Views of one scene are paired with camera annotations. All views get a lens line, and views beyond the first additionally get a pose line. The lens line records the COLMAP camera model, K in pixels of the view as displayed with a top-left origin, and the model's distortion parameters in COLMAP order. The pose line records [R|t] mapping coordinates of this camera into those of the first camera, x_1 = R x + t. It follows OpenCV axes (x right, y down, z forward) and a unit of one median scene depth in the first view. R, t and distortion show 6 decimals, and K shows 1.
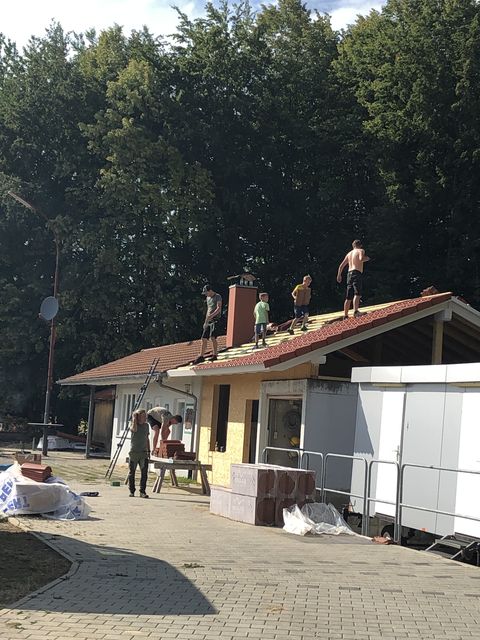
lens RADIAL K [[1293.5, 0, 238.4], [0, 1293.5, 320.0], [0, 0, 1]] dist [0.235762, 0.000000]
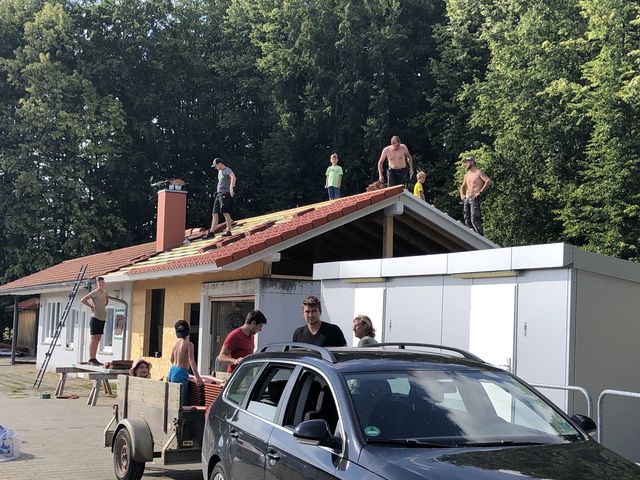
lens RADIAL K [[998.2, 0, 317.8], [0, 998.2, 233.7], [0, 0, 1]] dist [0.058233, 0.000000]
pose [[0.983057, -0.020331, 0.182170, -0.017781], [0.021558, 0.999756, -0.004756, 0.008729], [-0.182029, 0.008603, 0.983256, 0.140419]]
